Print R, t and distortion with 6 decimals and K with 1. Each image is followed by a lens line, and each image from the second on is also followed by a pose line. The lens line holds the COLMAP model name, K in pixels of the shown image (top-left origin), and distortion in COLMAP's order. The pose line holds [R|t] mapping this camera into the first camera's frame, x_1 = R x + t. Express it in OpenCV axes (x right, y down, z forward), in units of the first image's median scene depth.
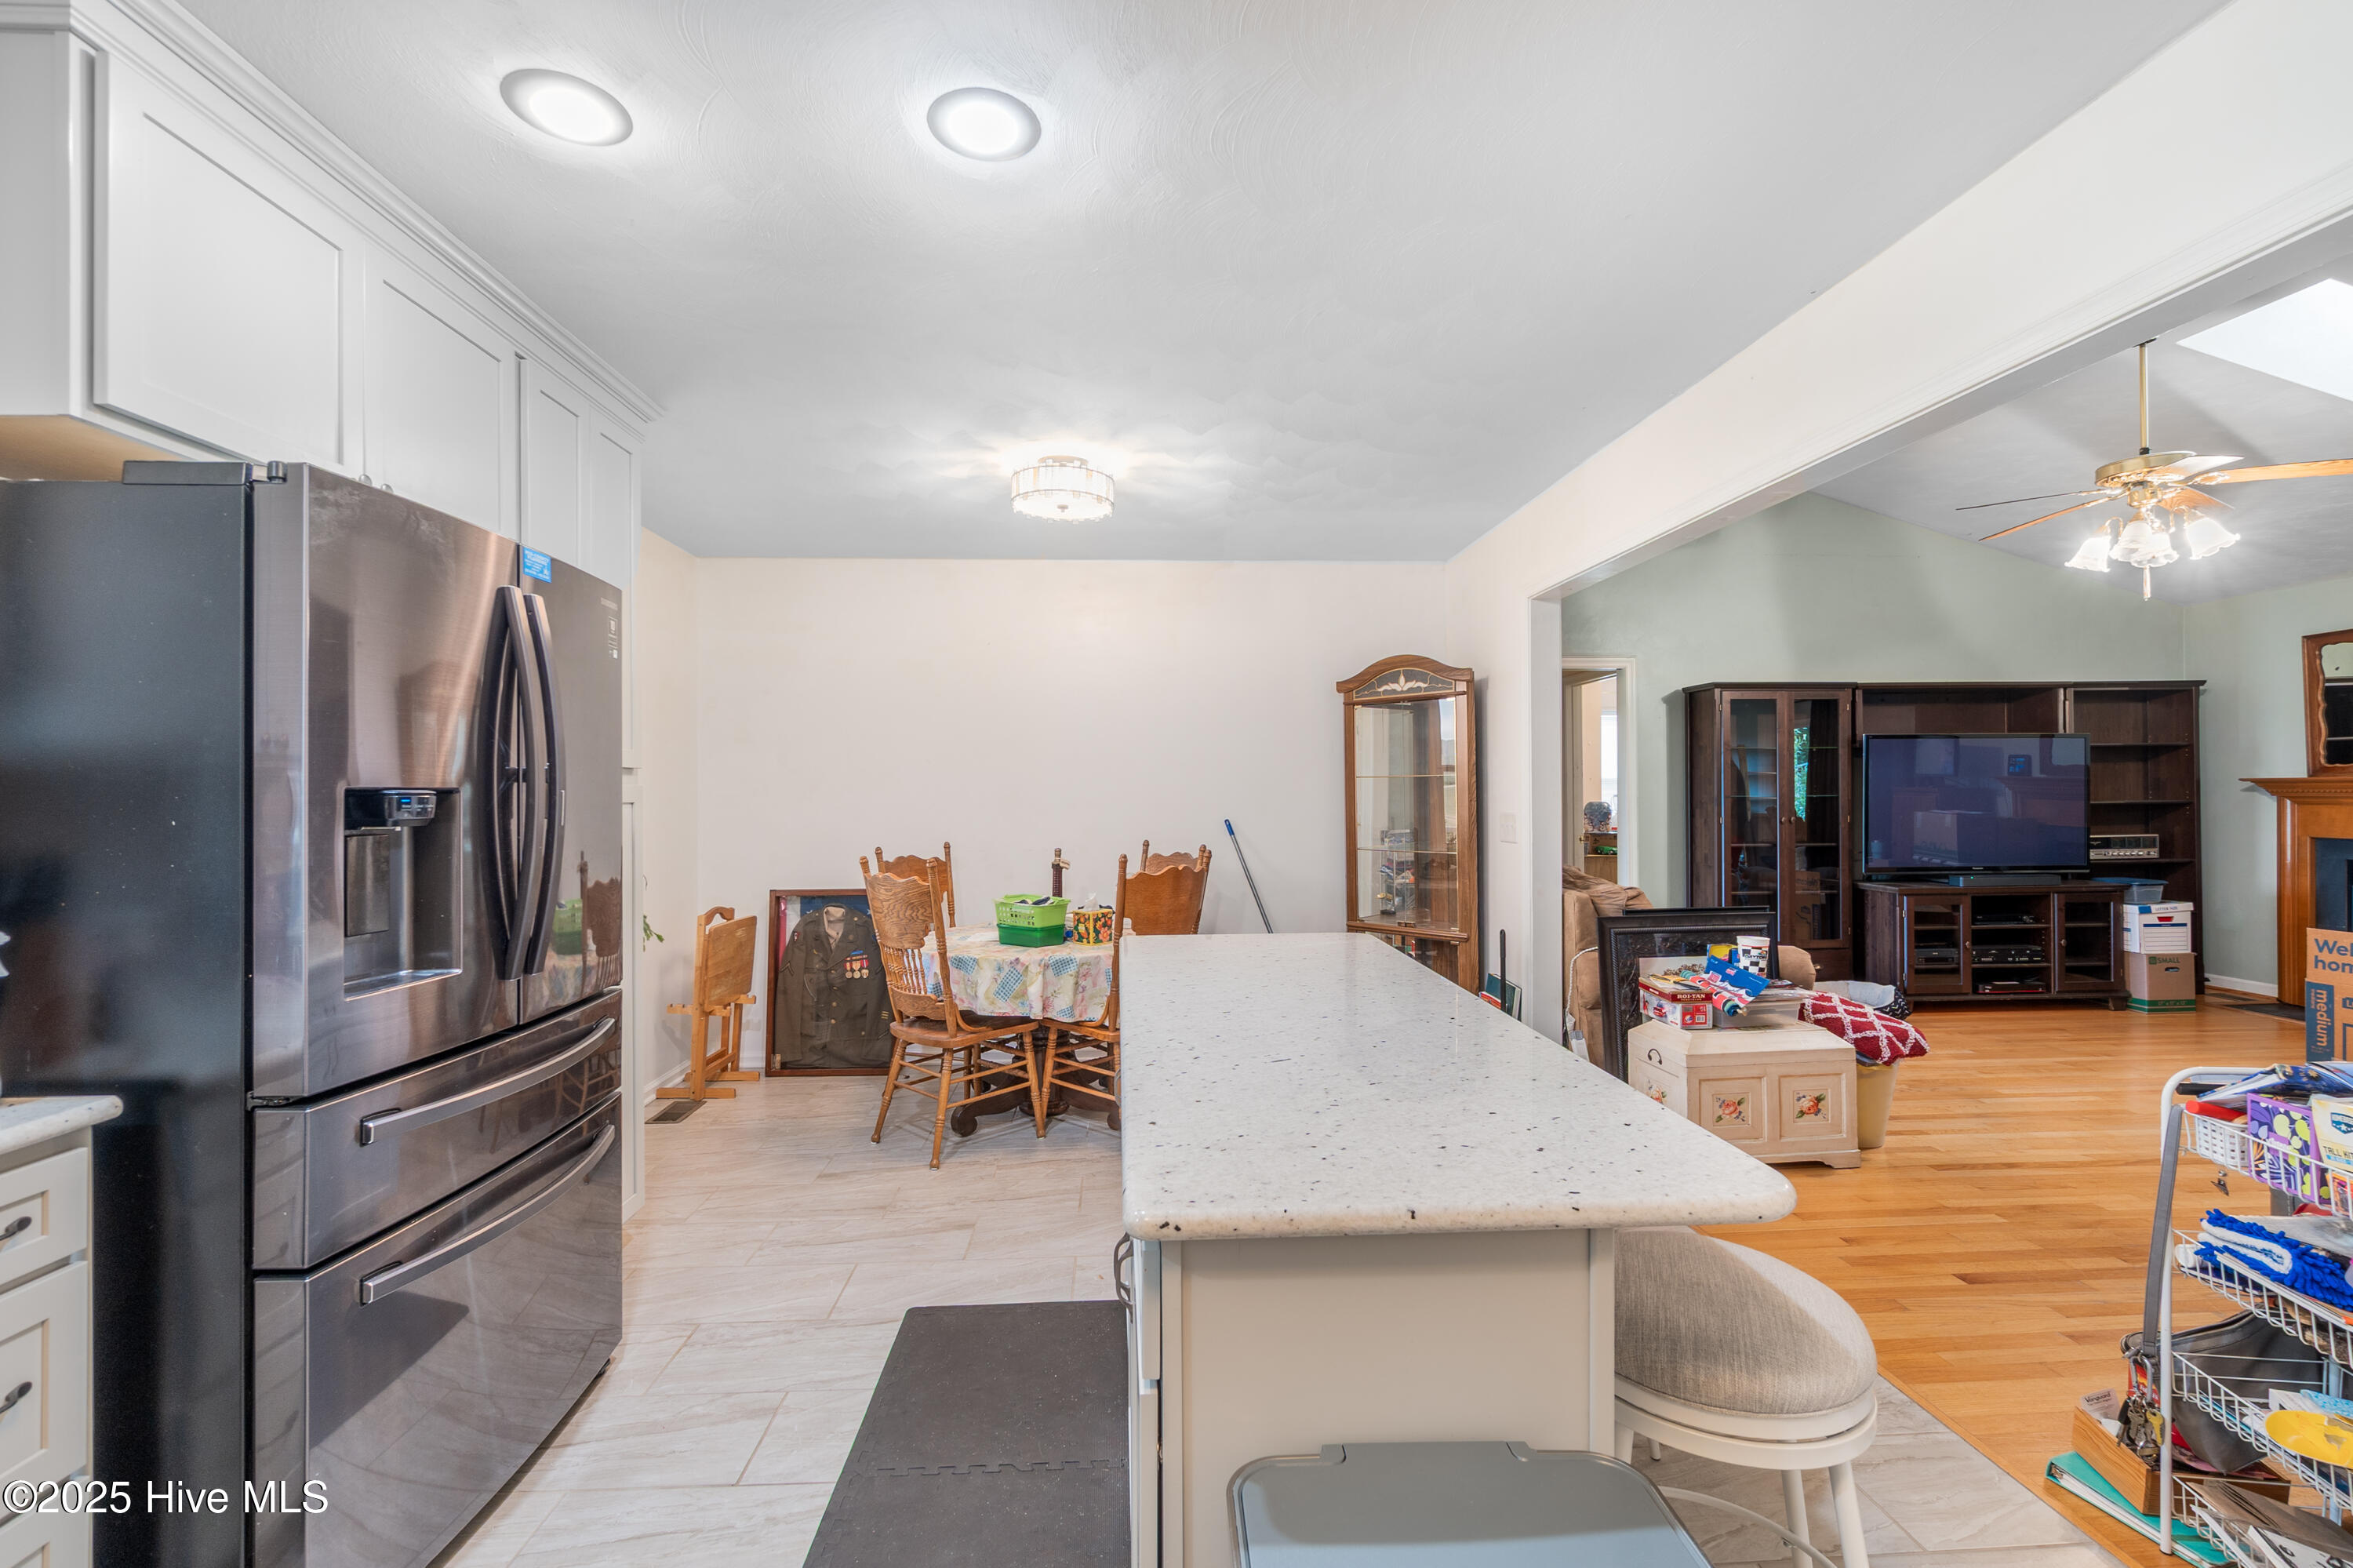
lens RADIAL K [[1024.0, 0, 1173.3], [0, 1024.0, 786.9], [0, 0, 1]] dist [-0.001192, 0.001507]
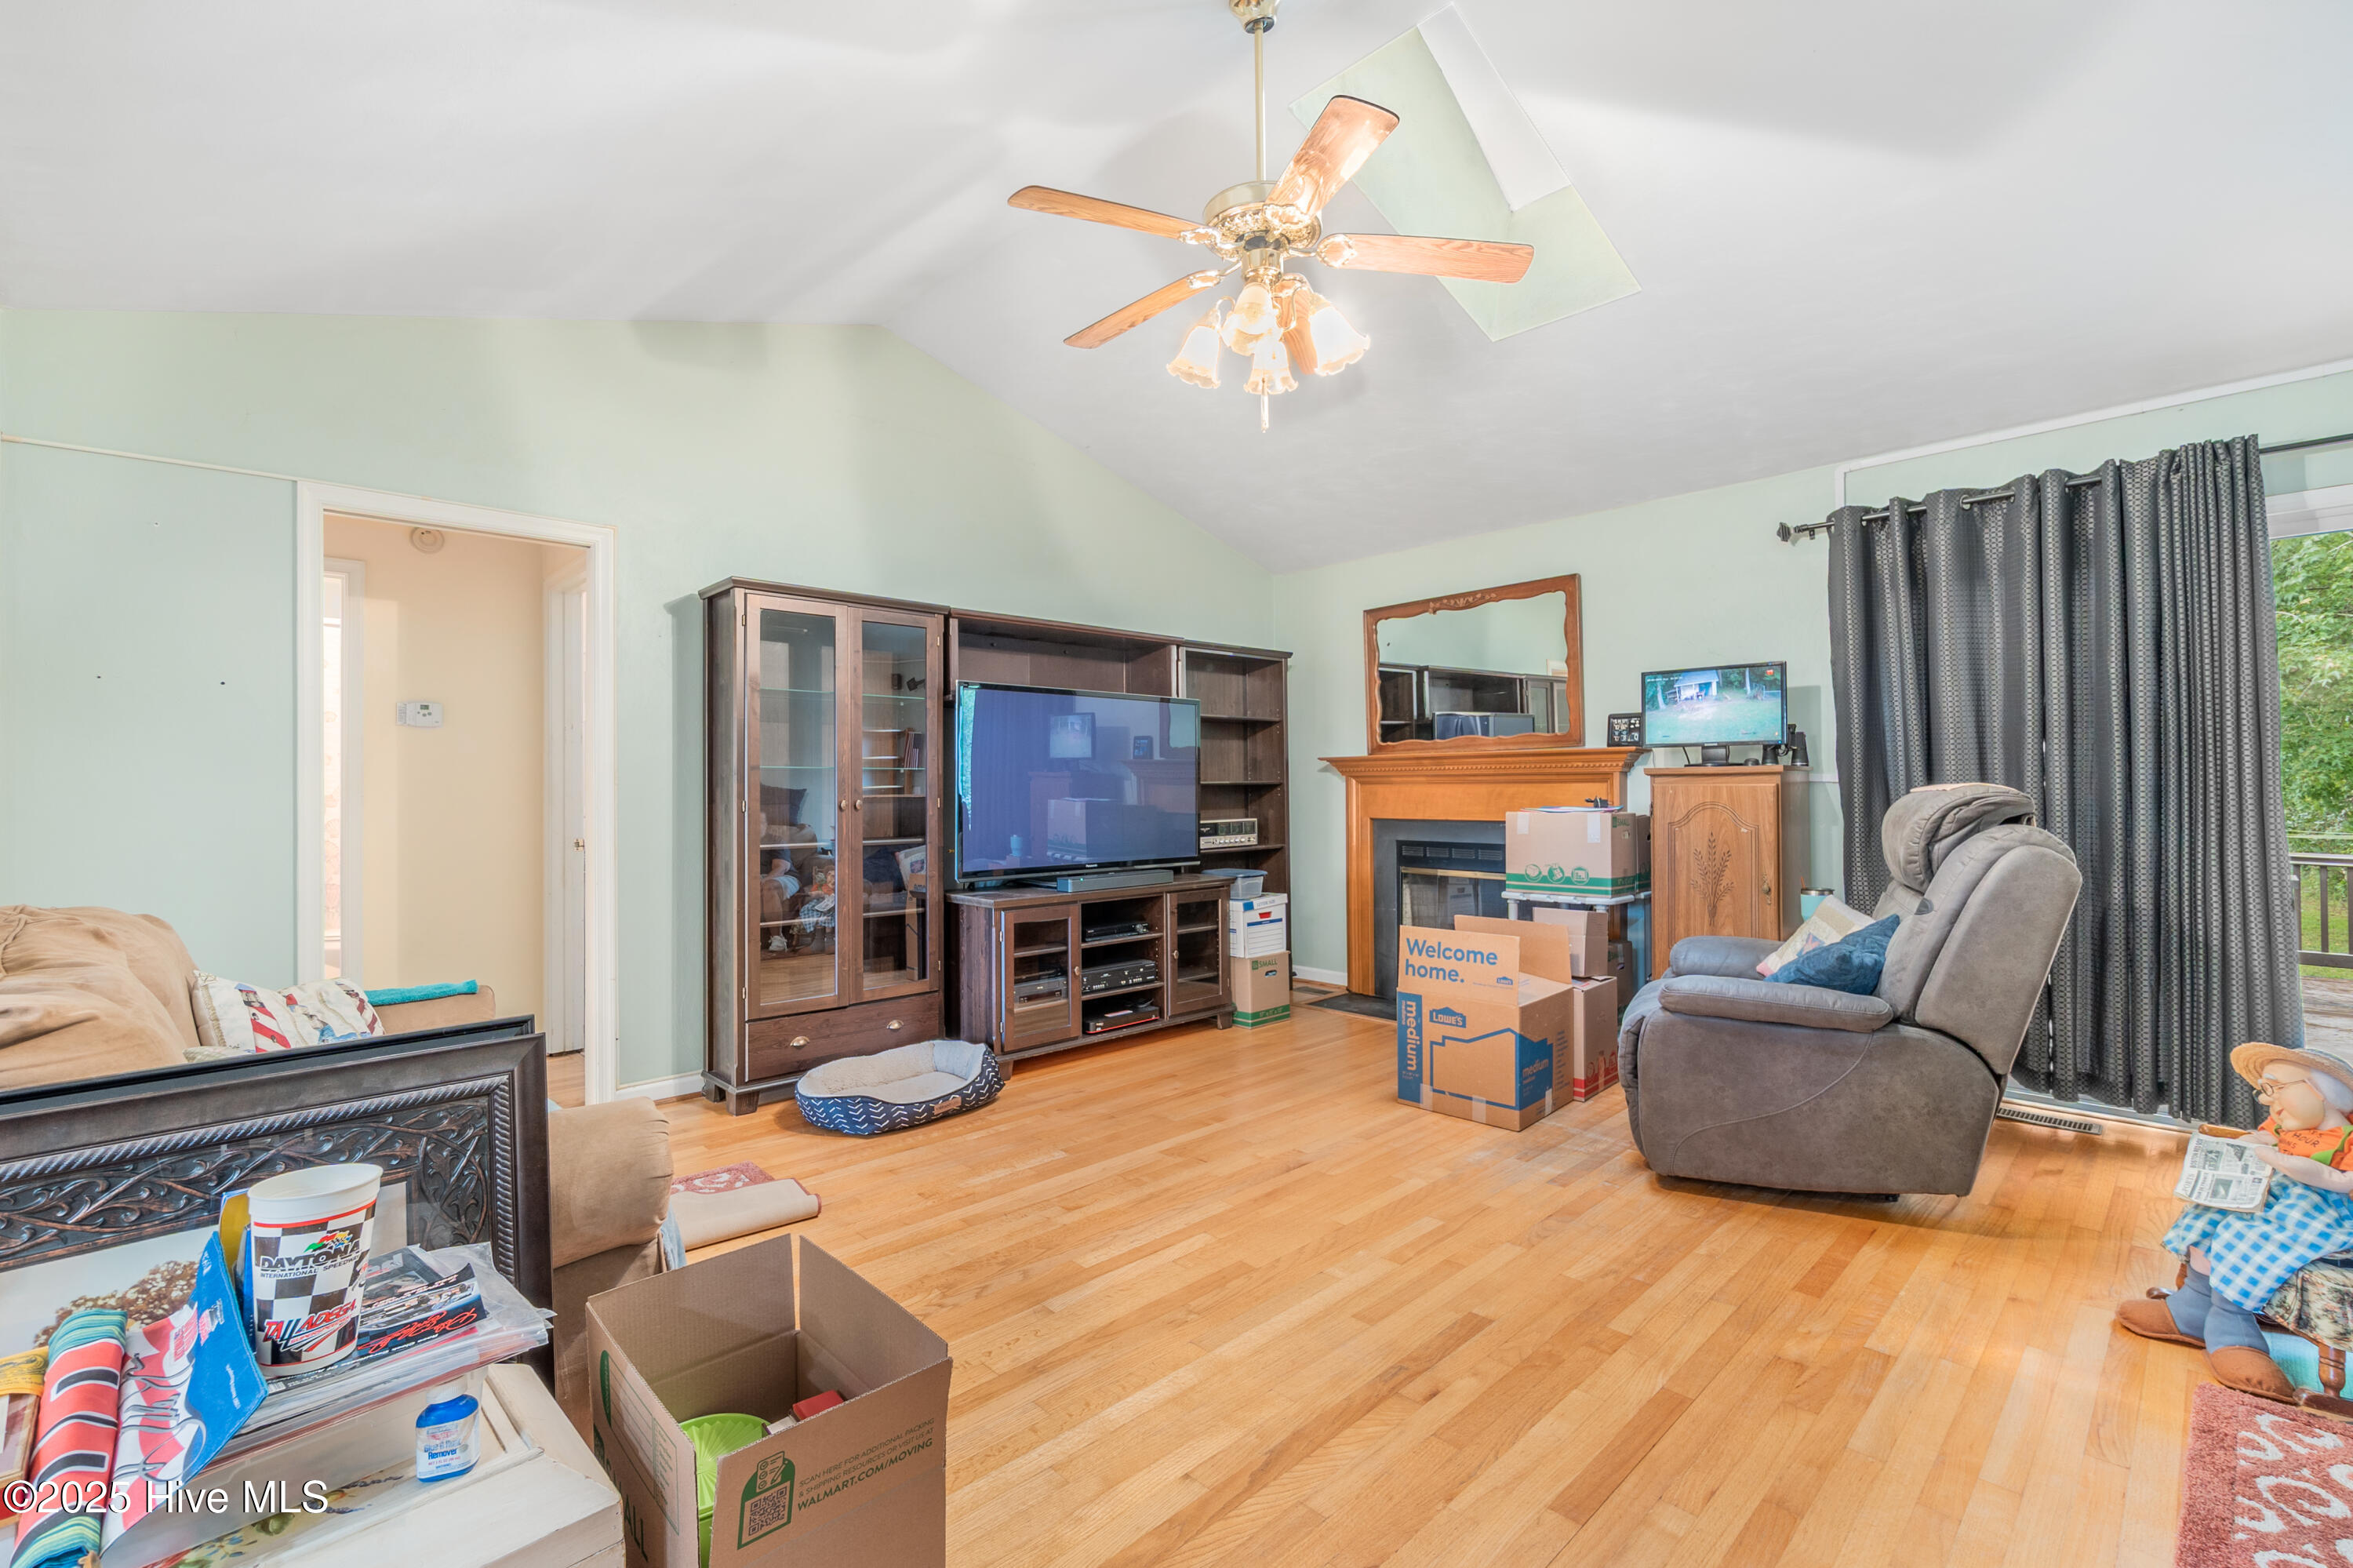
lens RADIAL K [[1024.0, 0, 1178.5], [0, 1024.0, 781.5], [0, 0, 1]] dist [-0.001192, 0.001507]
pose [[0.760349, 0.004863, 0.649497, 0.343227], [0.001658, 0.999954, -0.009427, 0.023889], [-0.649513, 0.008245, 0.760306, 0.380749]]
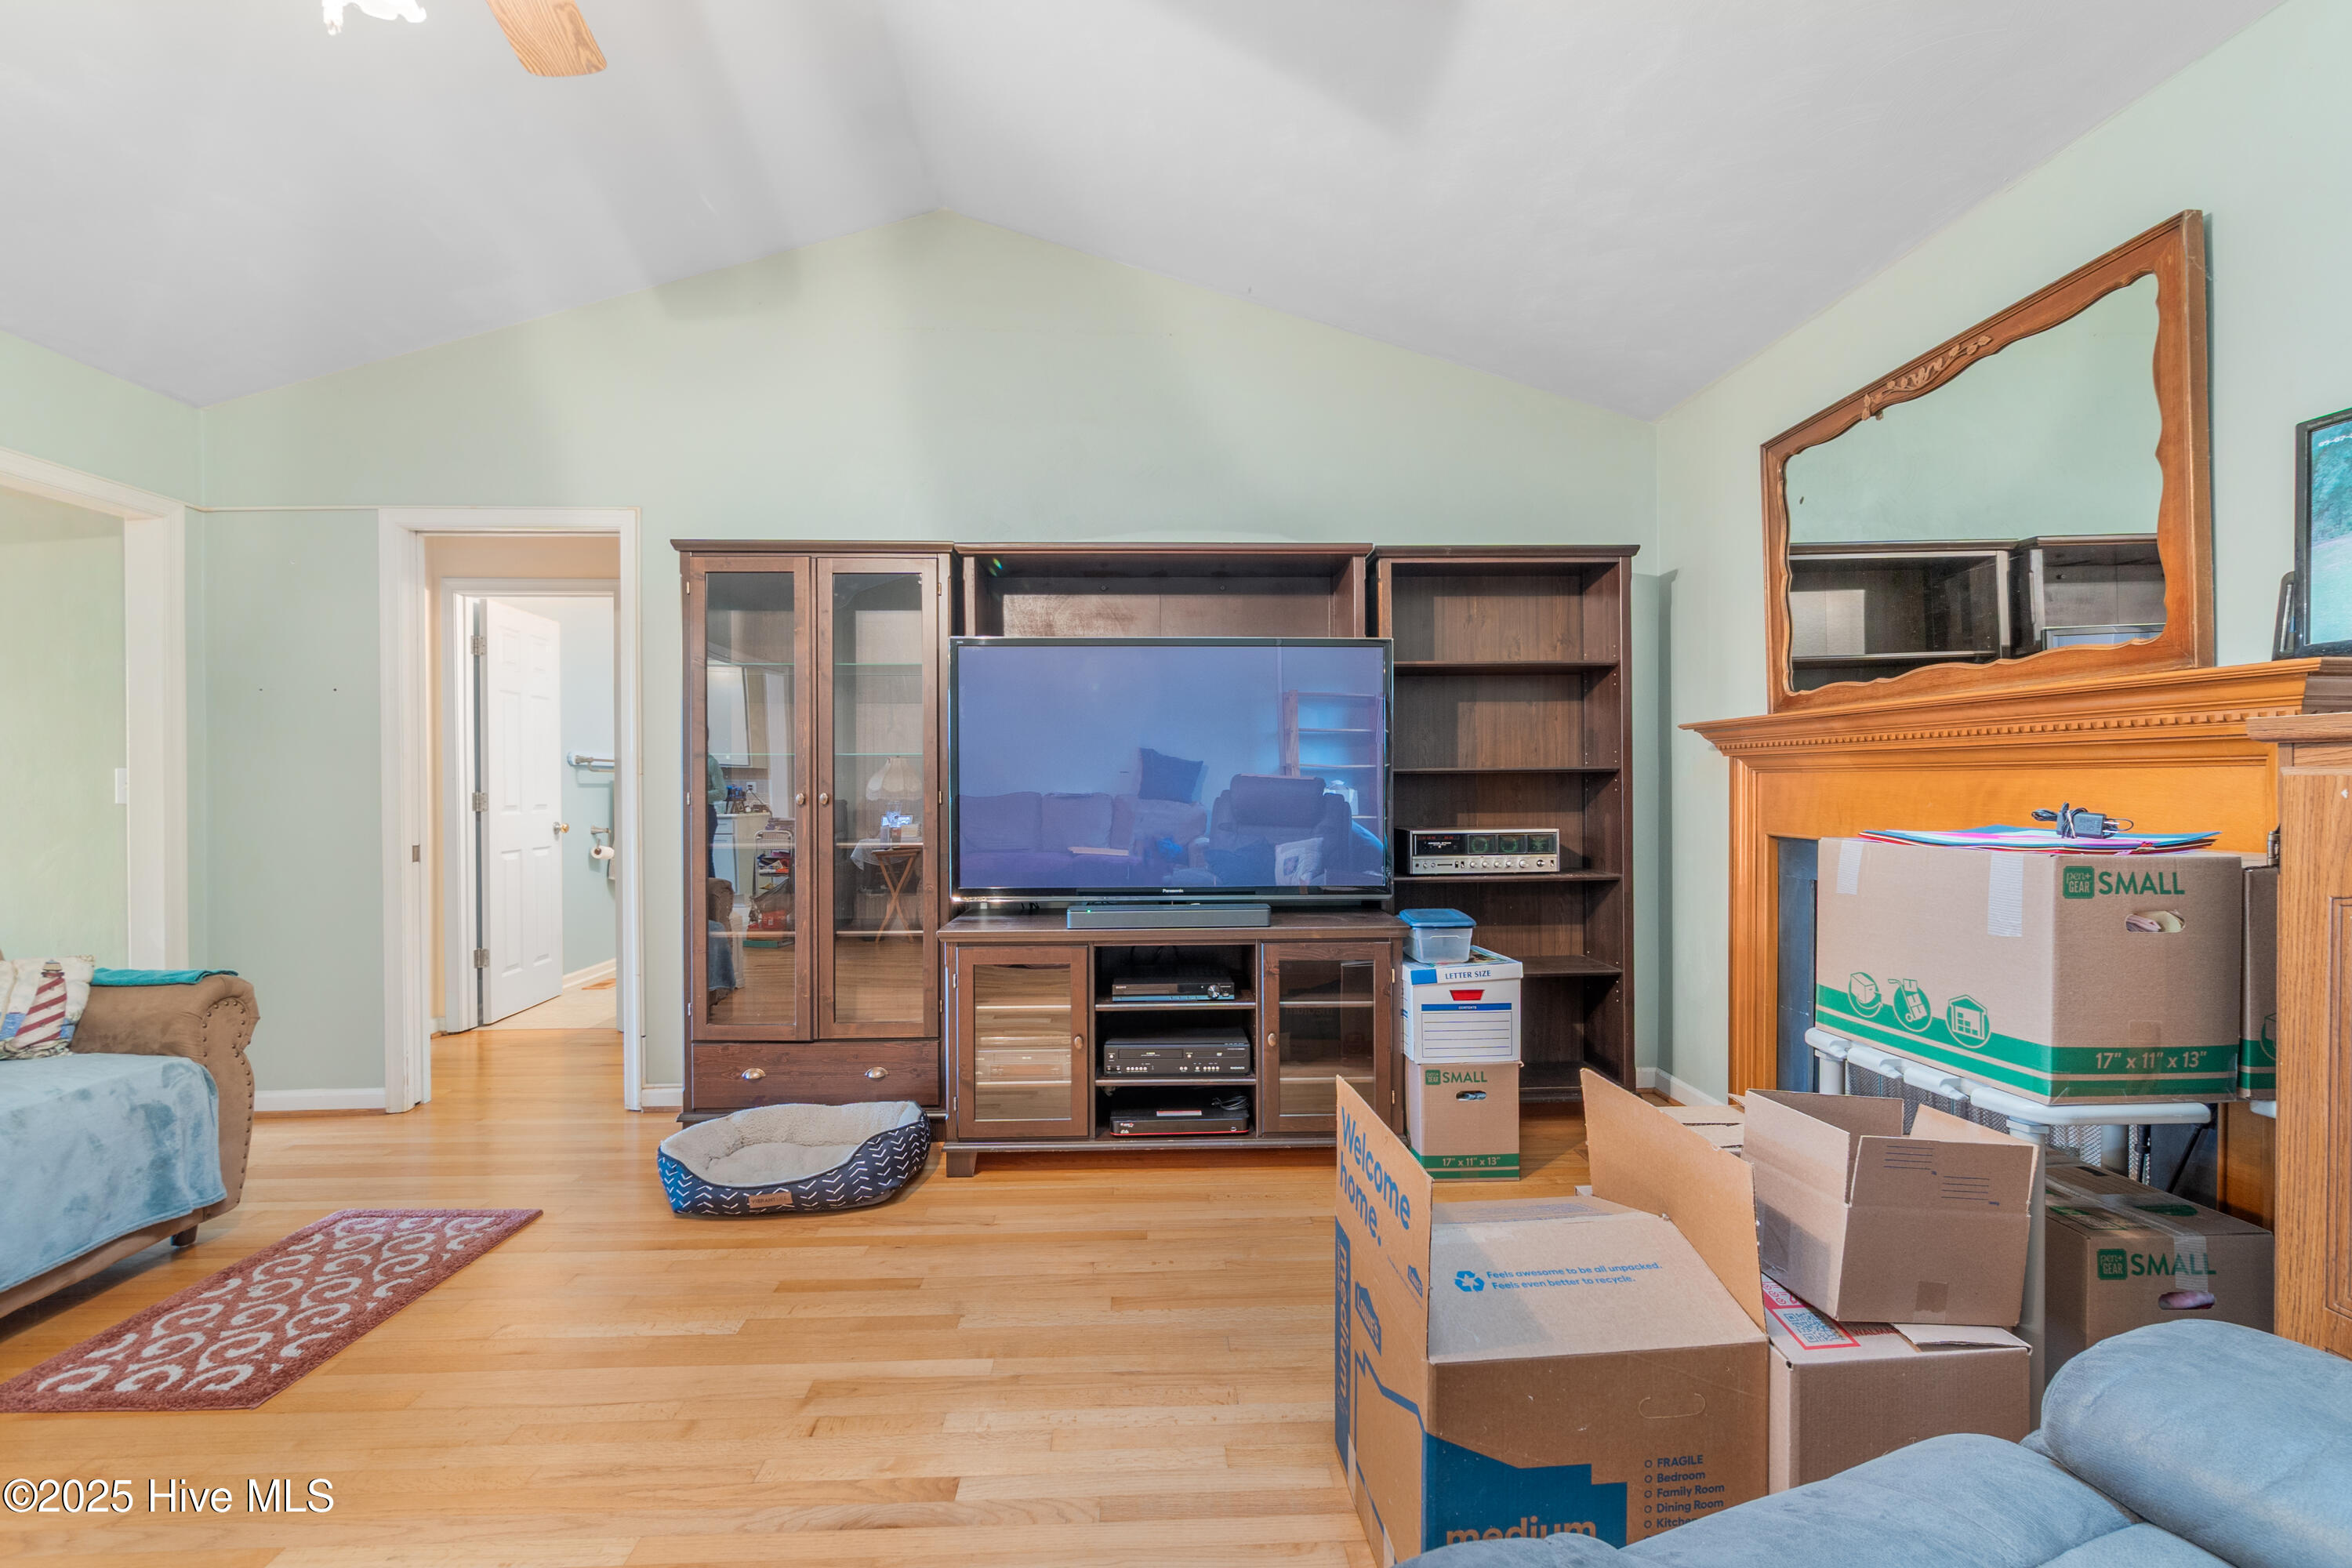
lens RADIAL K [[1023.6, 0, 1185.5], [0, 1023.6, 789.6], [0, 0, 1]] dist [-0.001192, 0.001507]
pose [[0.999894, 0.003098, -0.014198, 0.817173], [-0.002987, 0.999965, 0.007837, 0.023147], [0.014222, -0.007794, 0.999868, 0.479804]]
